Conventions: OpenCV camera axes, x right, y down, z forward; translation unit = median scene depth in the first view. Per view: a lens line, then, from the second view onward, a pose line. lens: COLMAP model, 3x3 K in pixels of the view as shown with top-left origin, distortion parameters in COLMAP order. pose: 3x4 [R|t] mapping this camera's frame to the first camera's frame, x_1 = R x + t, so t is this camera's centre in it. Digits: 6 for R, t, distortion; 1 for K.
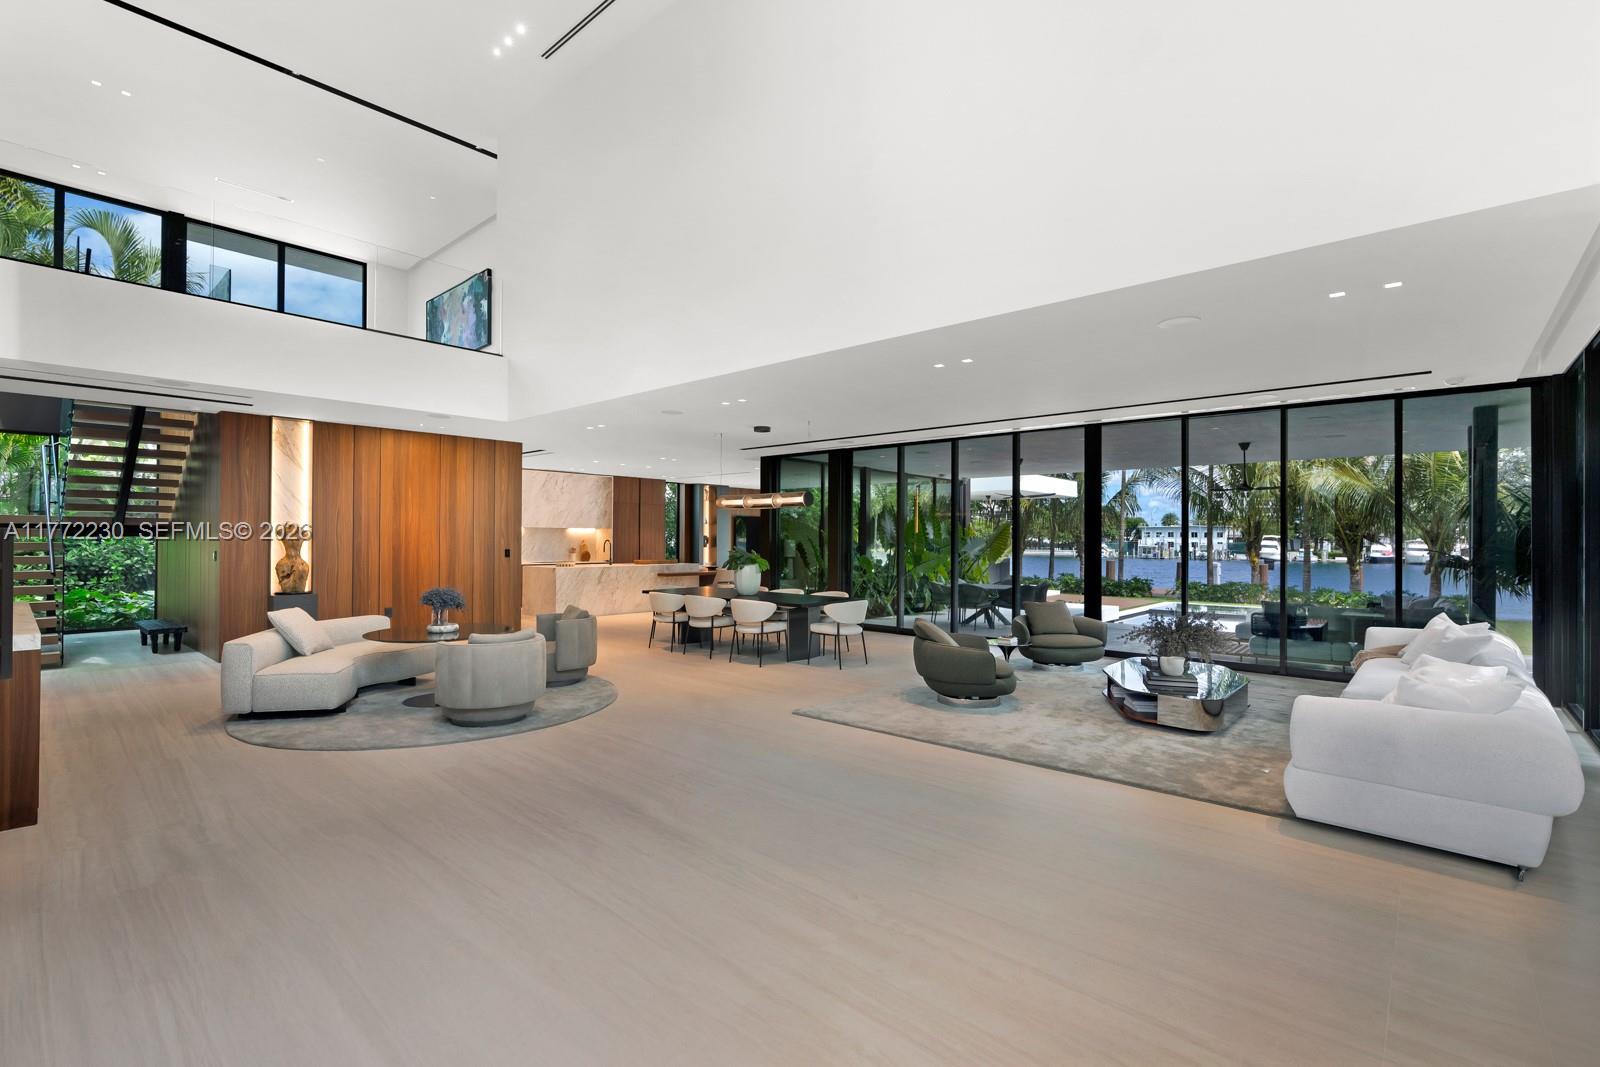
lens RADIAL K [[720.0, 0, 797.1], [0, 720.0, 532.7], [0, 0, 1]] dist [-0.000406, 0.000049]
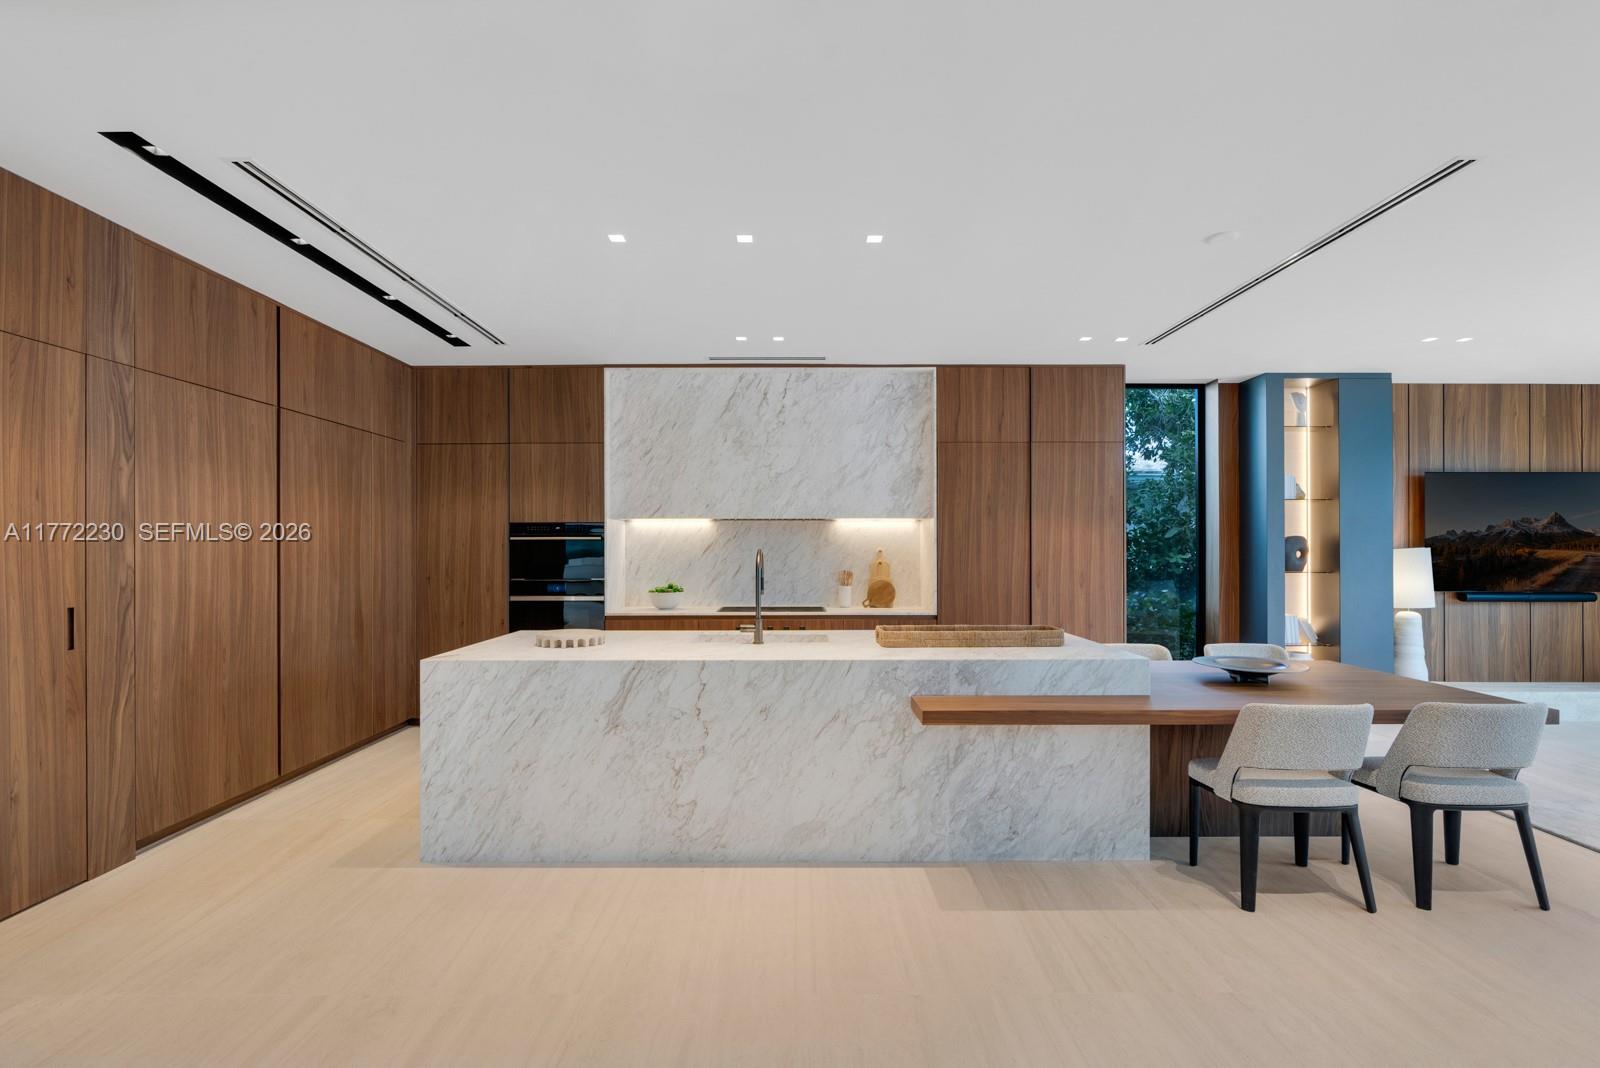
lens RADIAL K [[717.8, 0, 800.0], [0, 717.8, 534.0], [0, 0, 1]] dist [-0.000317, -0.000017]
pose [[0.664710, -0.016717, -0.746915, -0.041443], [0.007942, 0.999851, -0.015310, 0.007070], [0.747059, 0.004245, 0.664744, 0.720489]]
